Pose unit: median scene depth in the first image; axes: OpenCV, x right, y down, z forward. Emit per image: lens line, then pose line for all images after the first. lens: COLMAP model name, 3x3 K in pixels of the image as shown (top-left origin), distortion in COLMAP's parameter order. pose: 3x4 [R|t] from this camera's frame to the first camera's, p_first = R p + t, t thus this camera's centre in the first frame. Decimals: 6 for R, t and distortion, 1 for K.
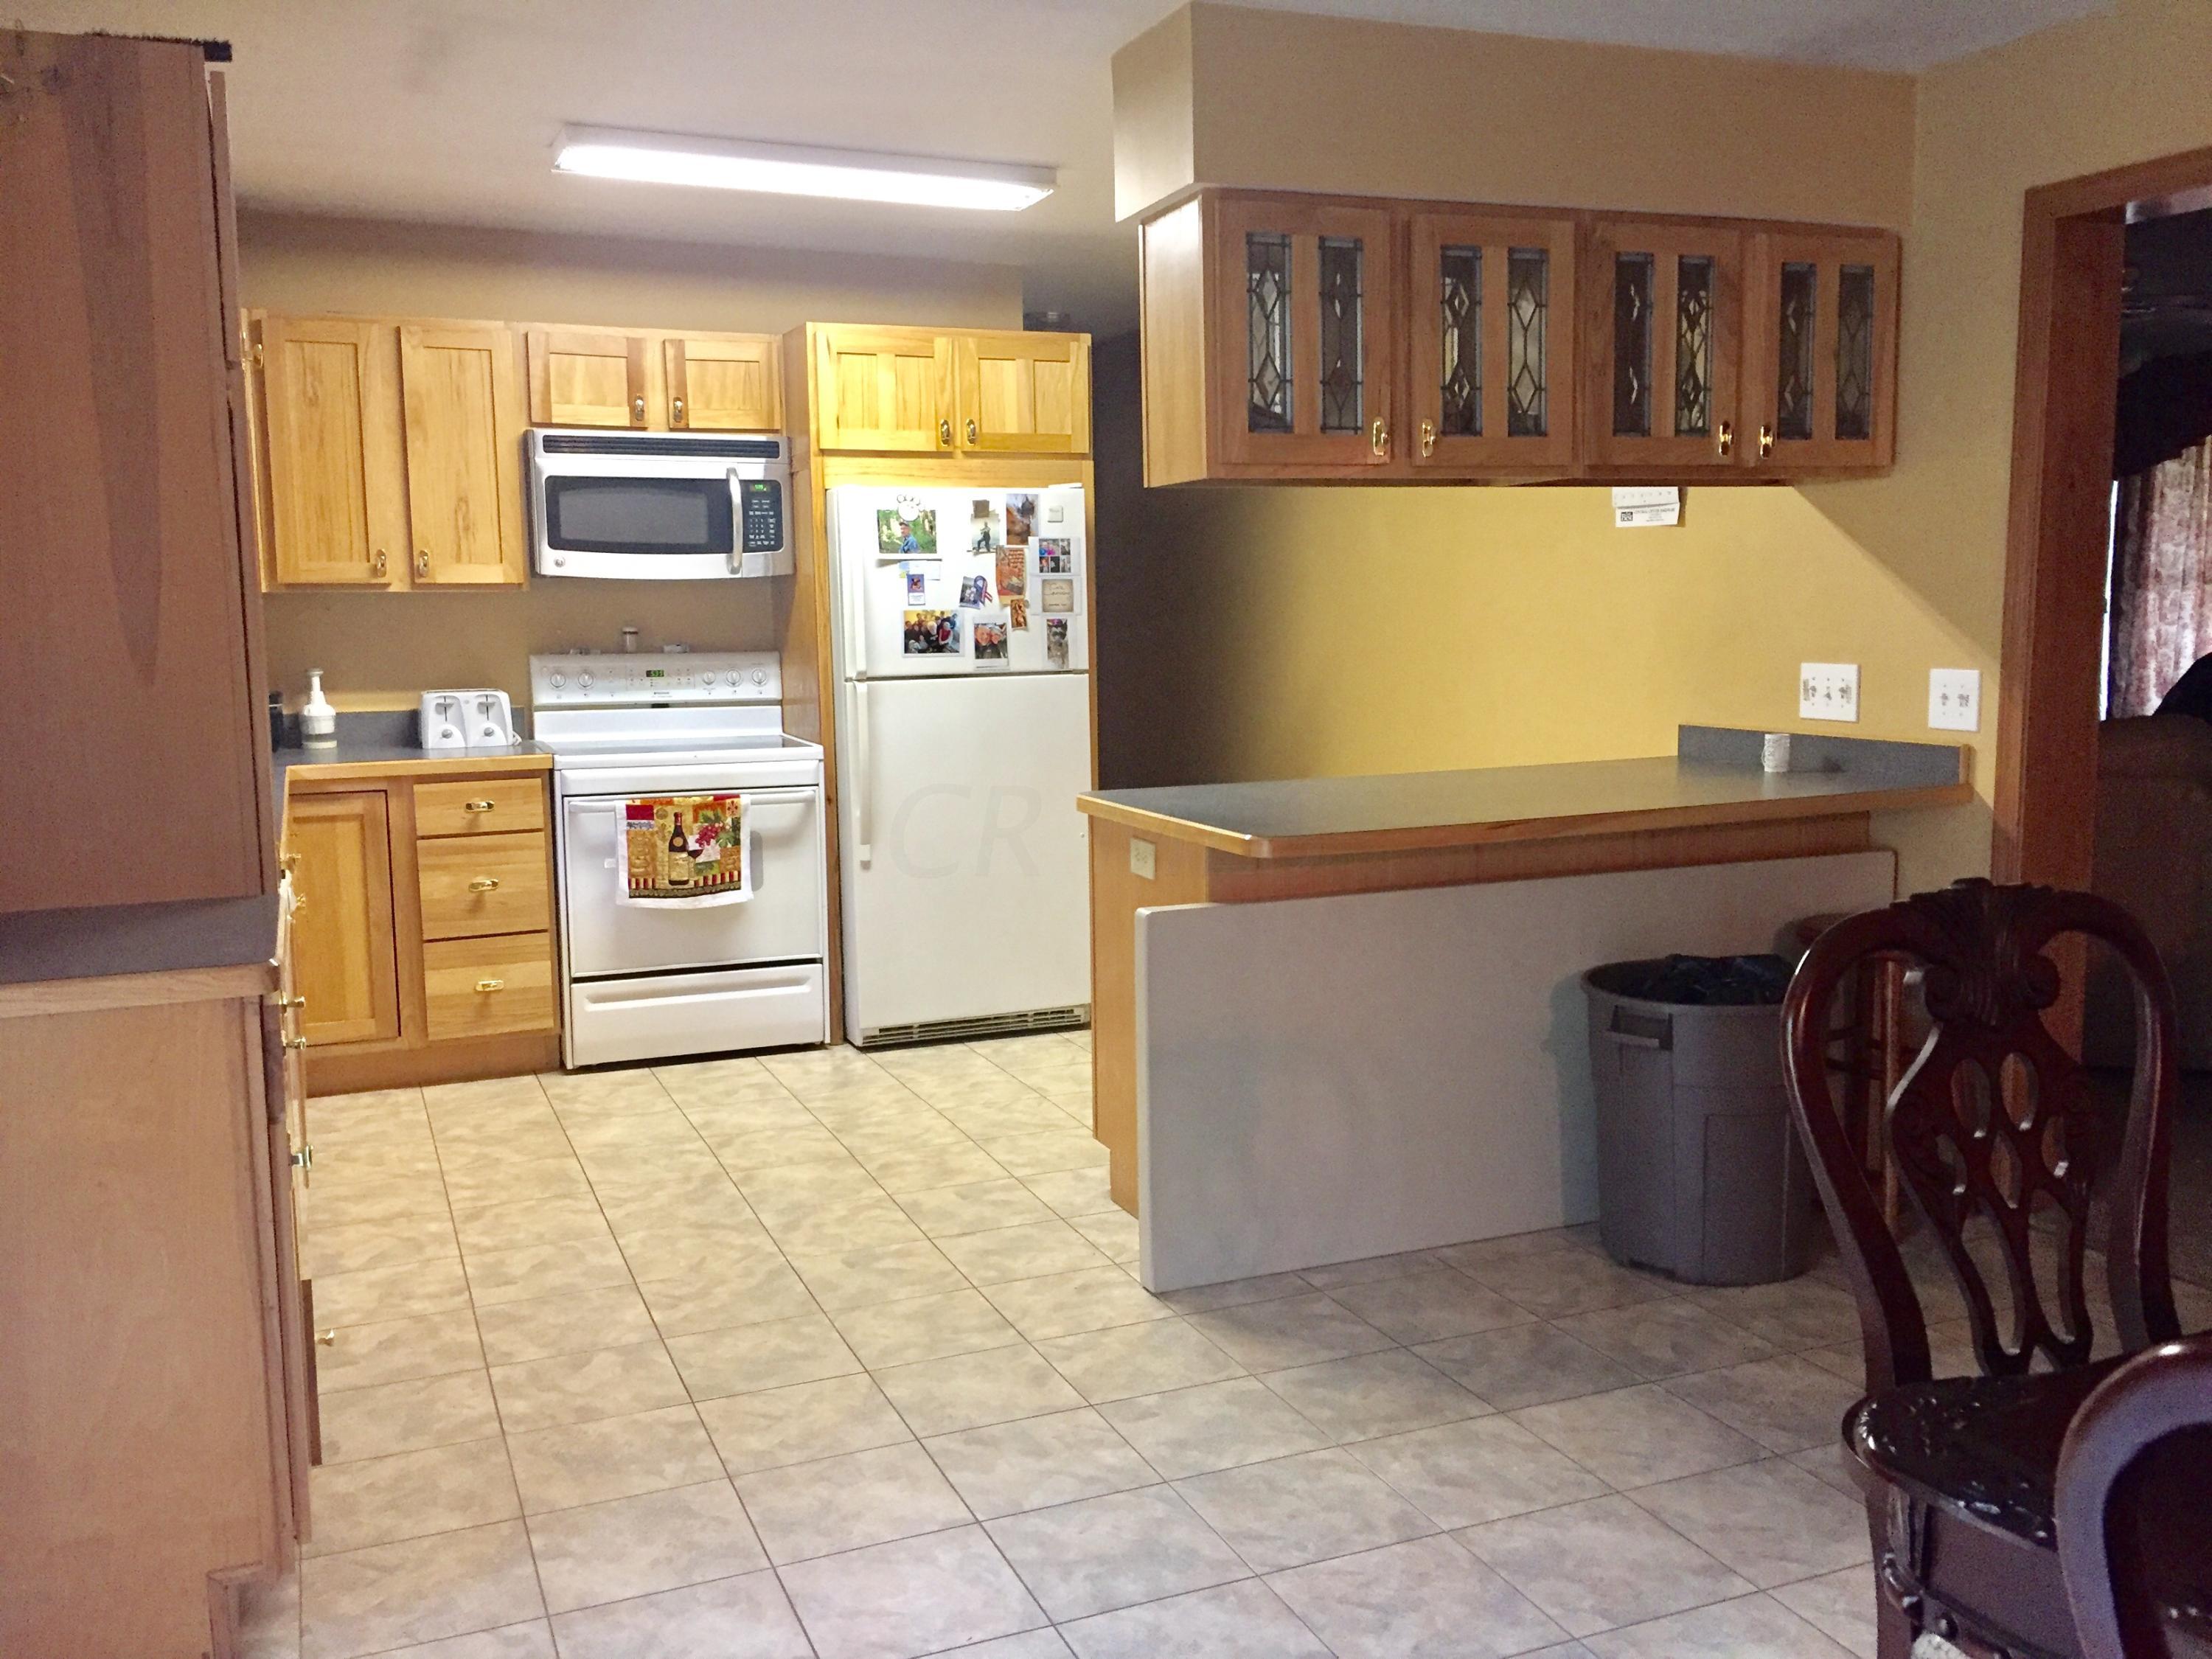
lens RADIAL K [[1880.4, 0, 1118.0], [0, 1880.4, 823.6], [0, 0, 1]] dist [0.067002, -0.085044]
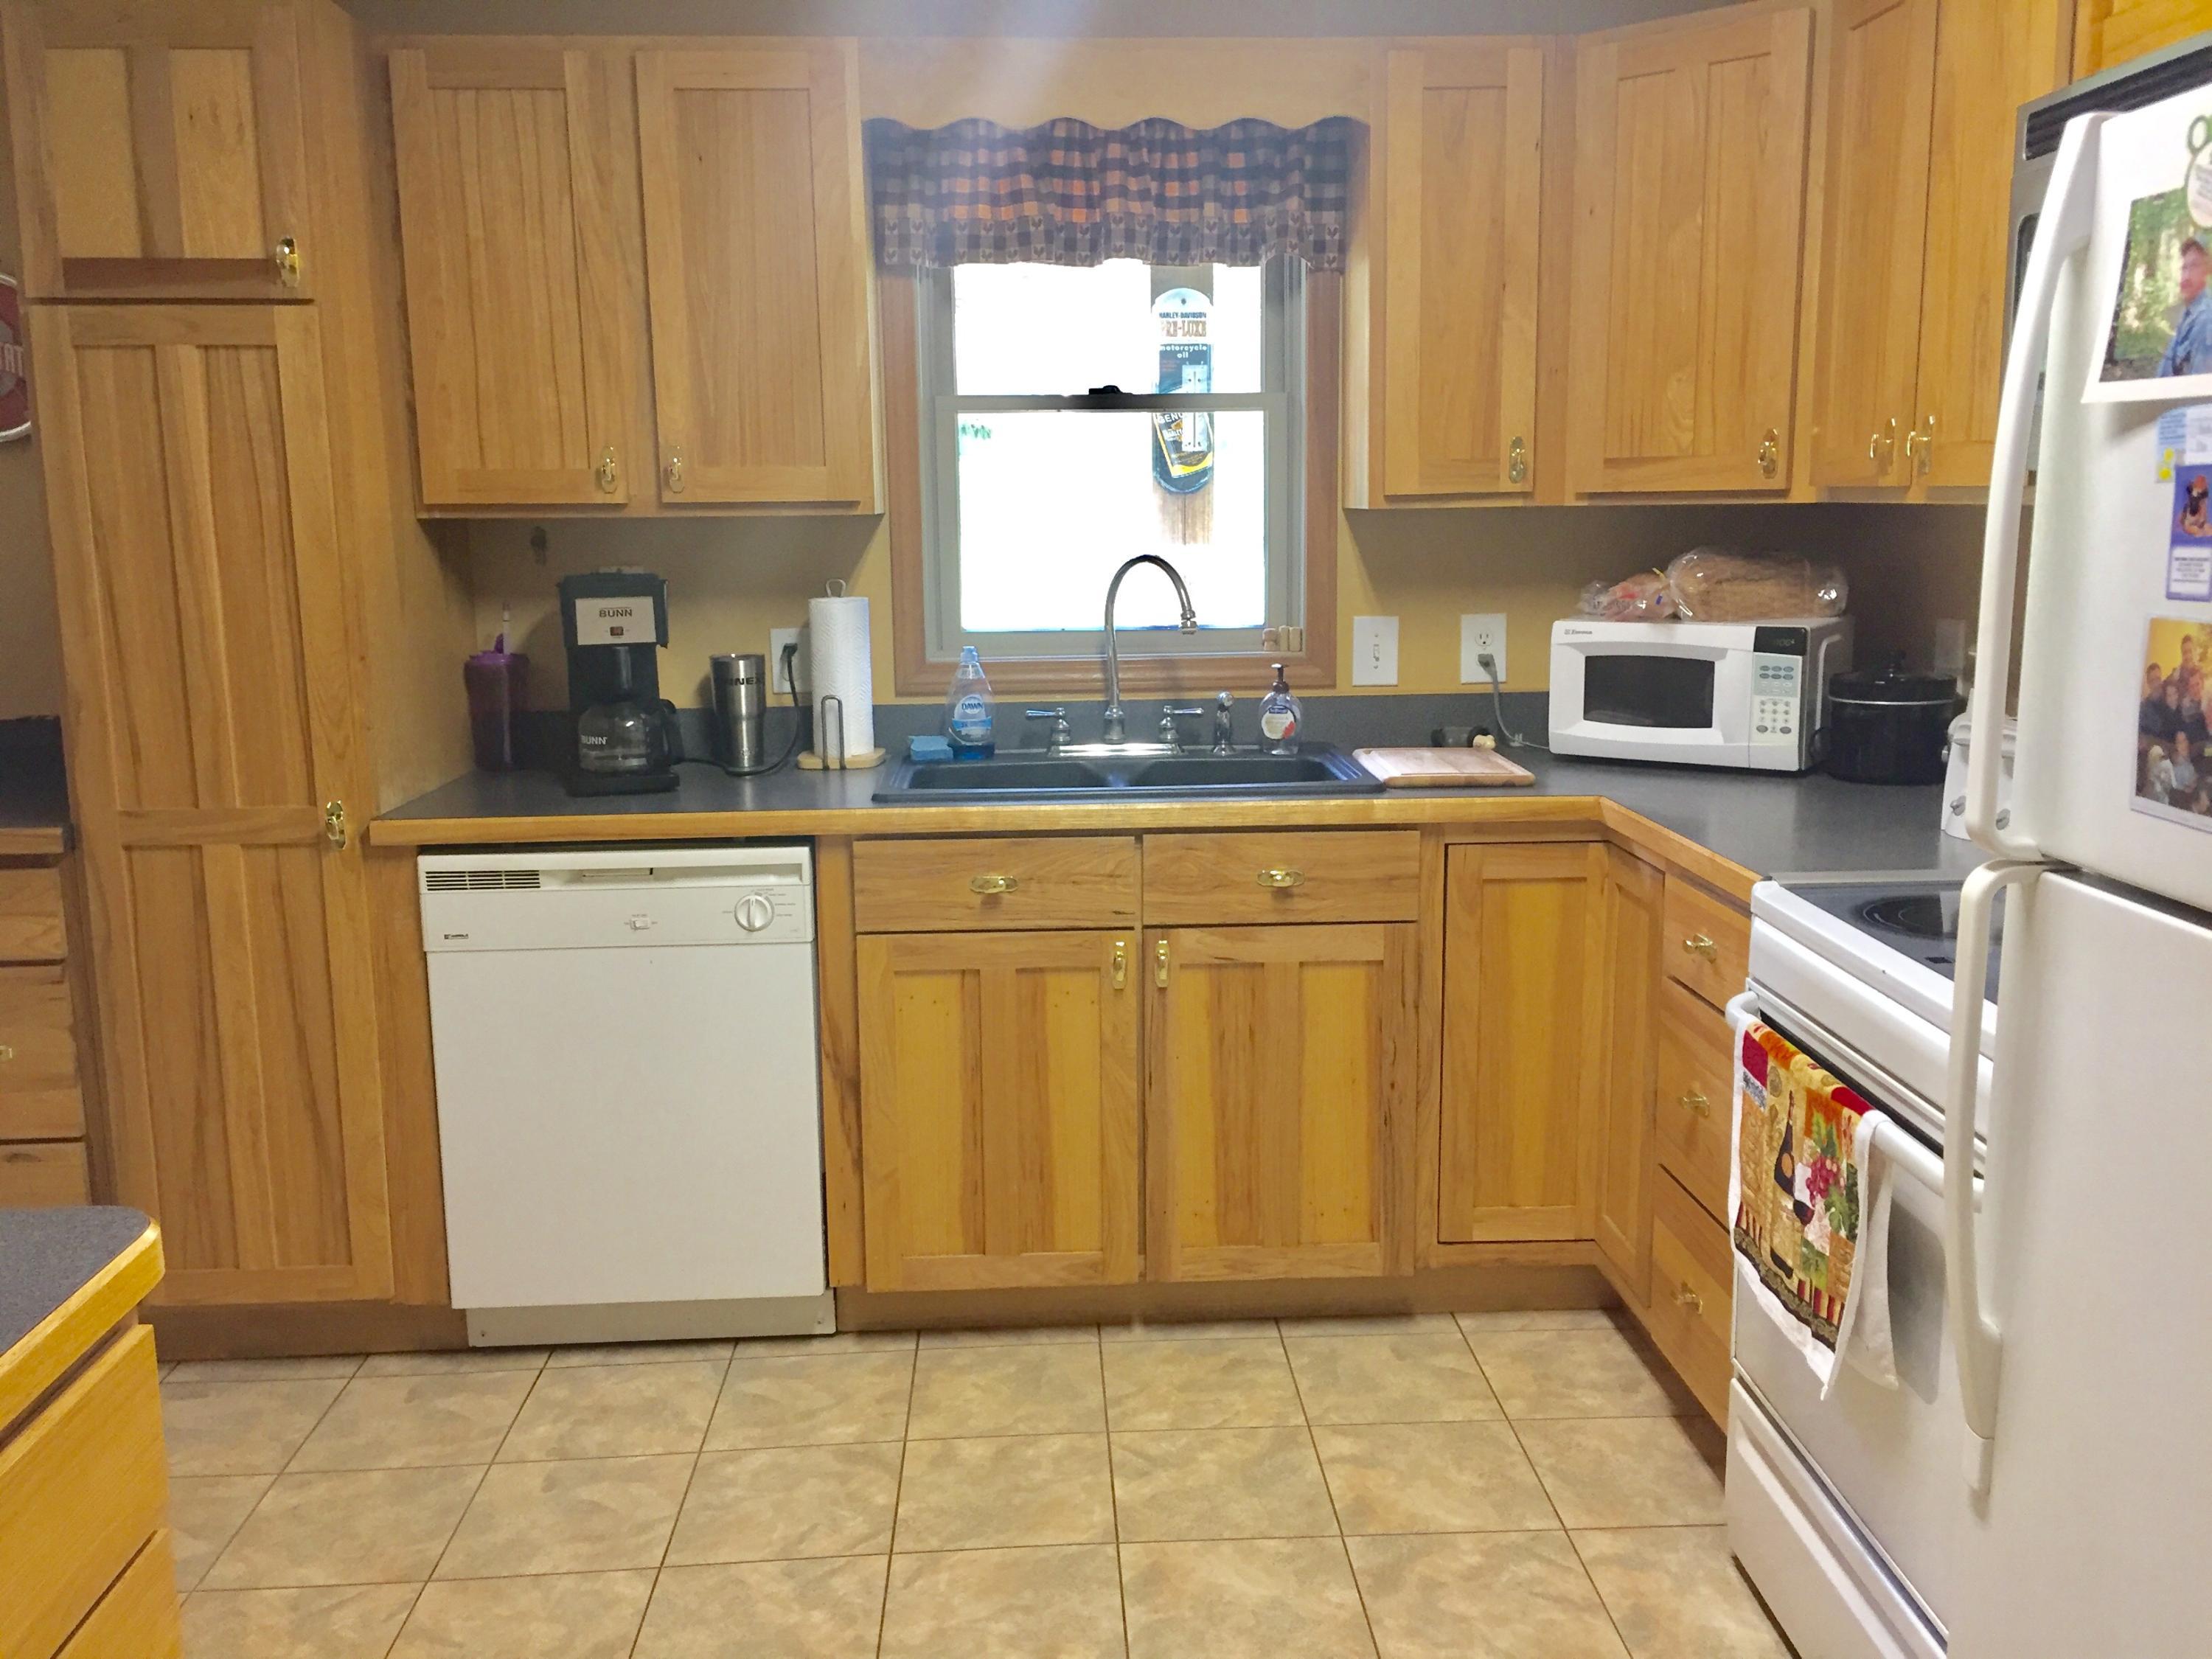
lens RADIAL K [[1880.4, 0, 1121.2], [0, 1880.4, 818.5], [0, 0, 1]] dist [0.067002, -0.085044]
pose [[-0.343876, 0.174388, -0.922680, 0.189103], [-0.098723, 0.970444, 0.220209, -0.154186], [0.933811, 0.166814, -0.316497, 1.146740]]
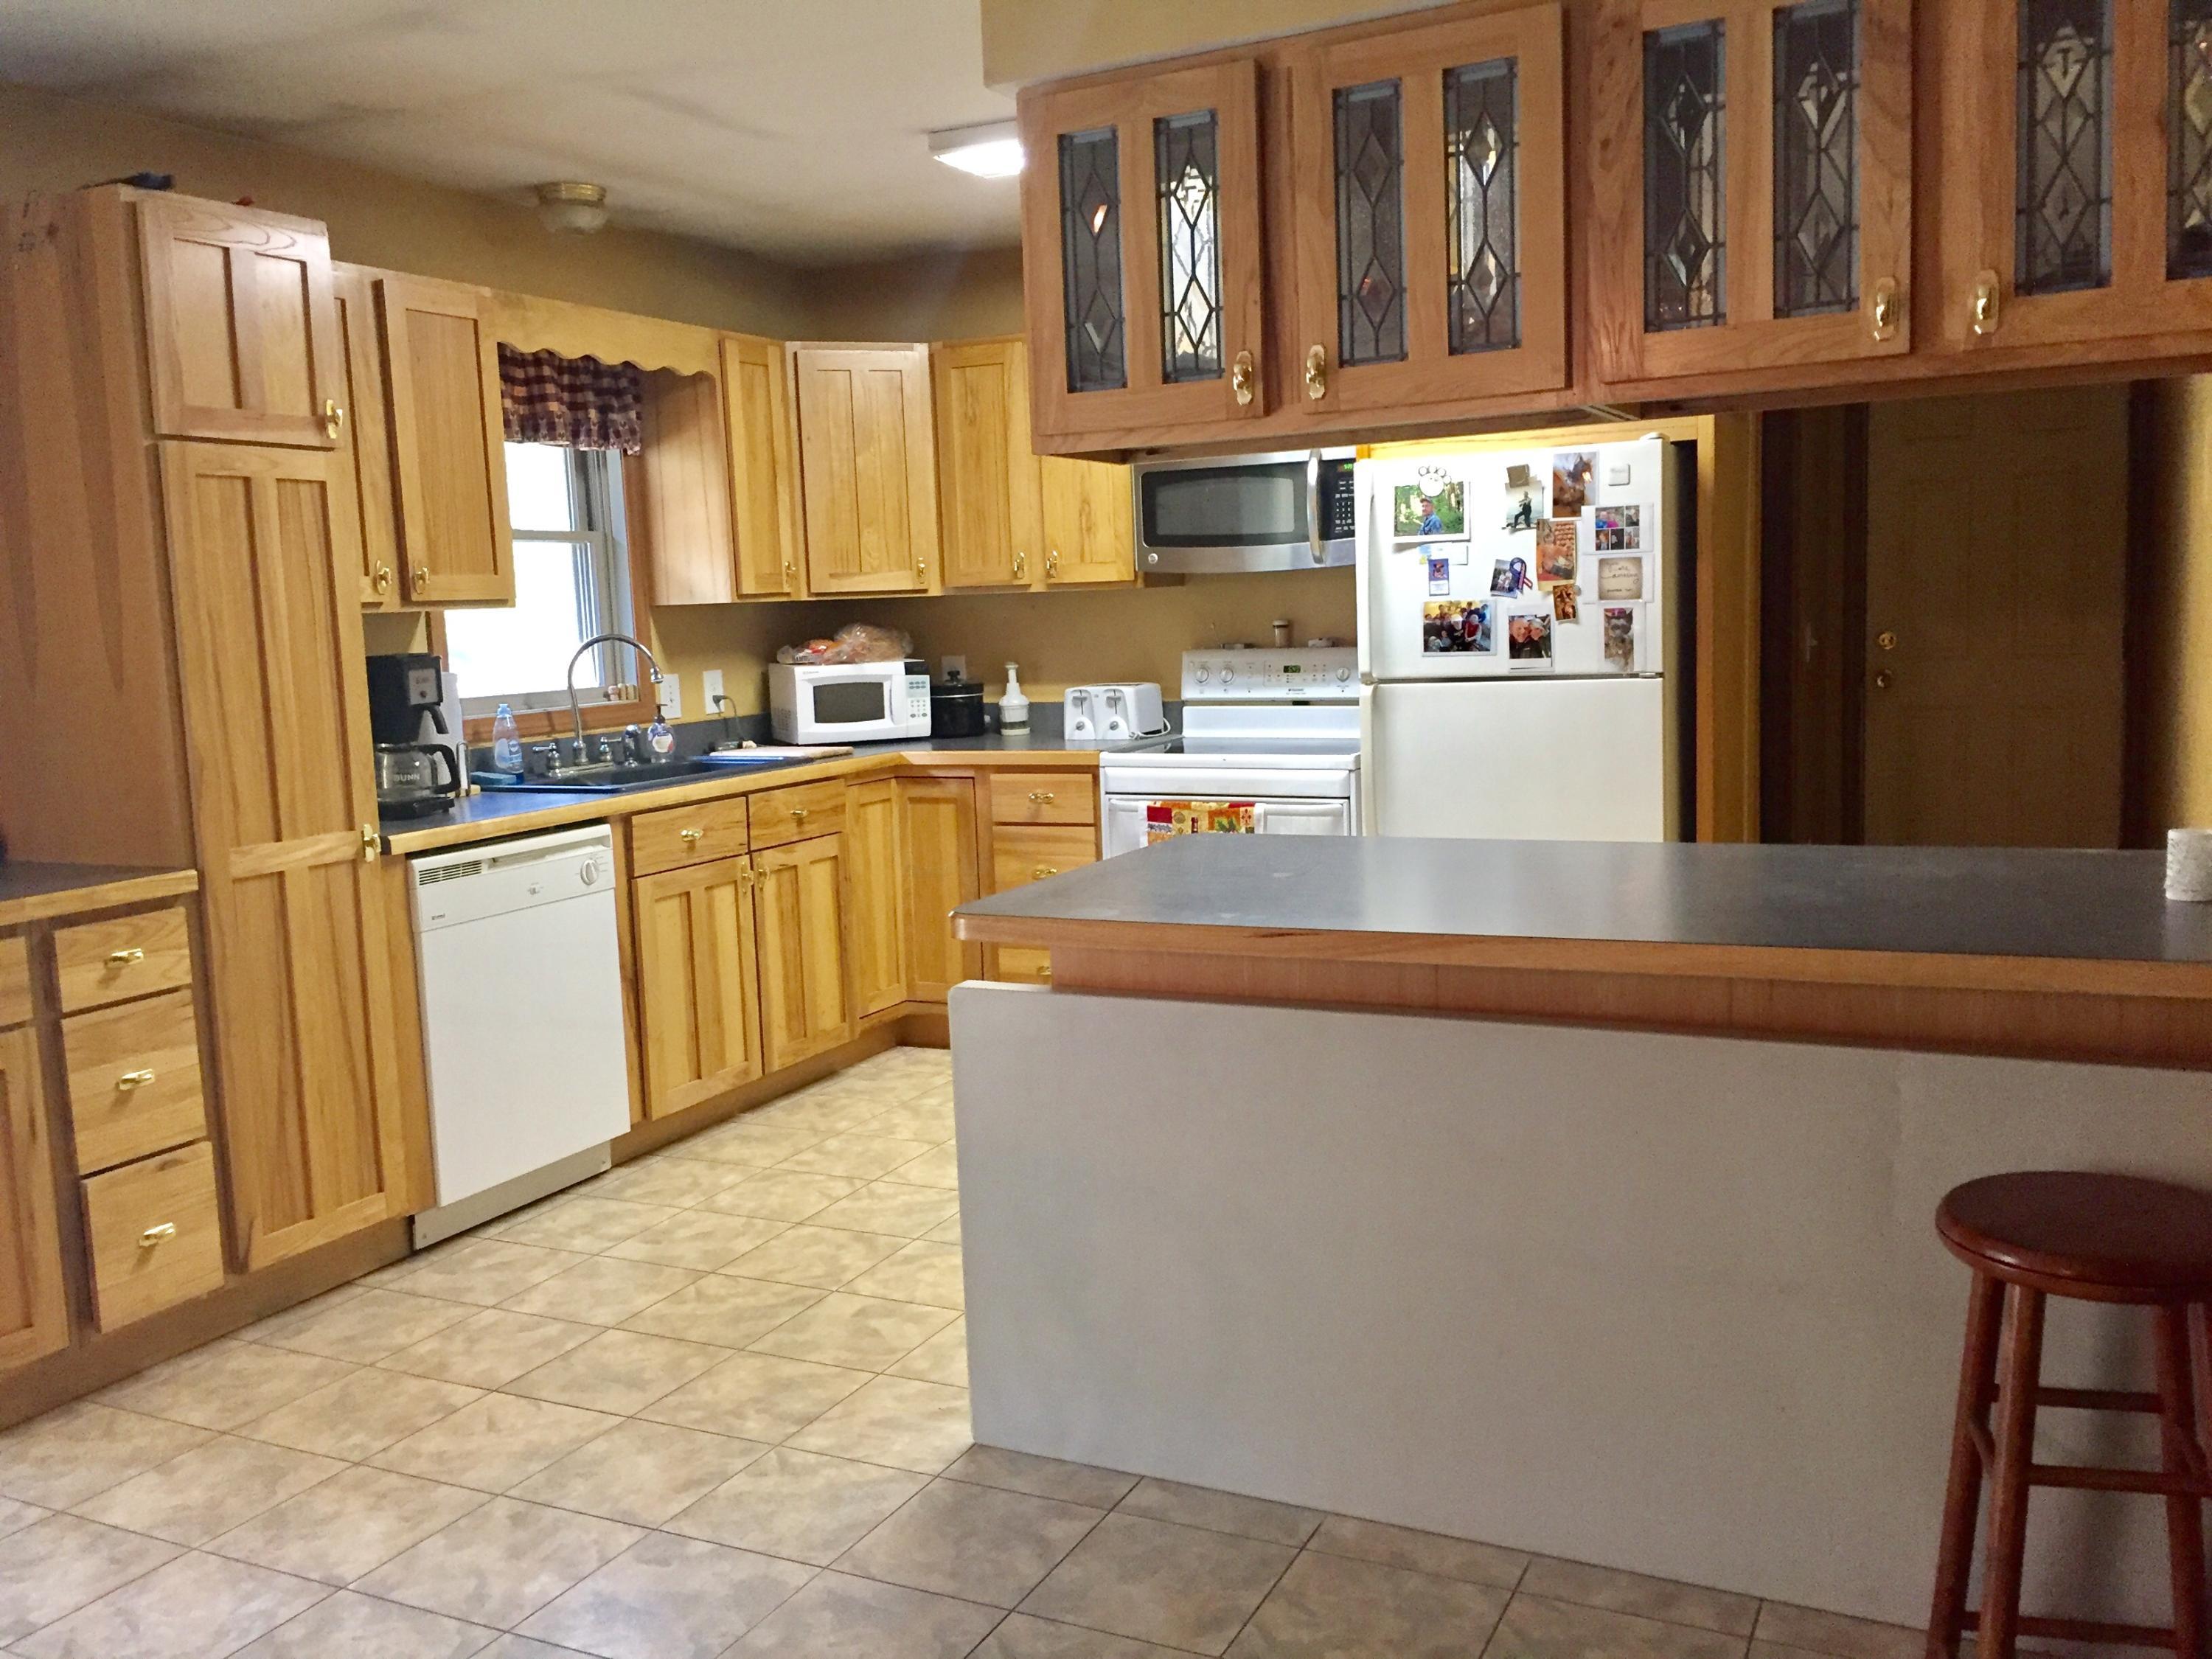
lens RADIAL K [[1880.4, 0, 1121.3], [0, 1880.4, 825.5], [0, 0, 1]] dist [0.067002, -0.085044]
pose [[0.657687, 0.078122, -0.749230, 0.534627], [-0.061727, 0.996852, 0.049756, -0.054853], [0.750758, 0.013524, 0.660439, 0.395799]]
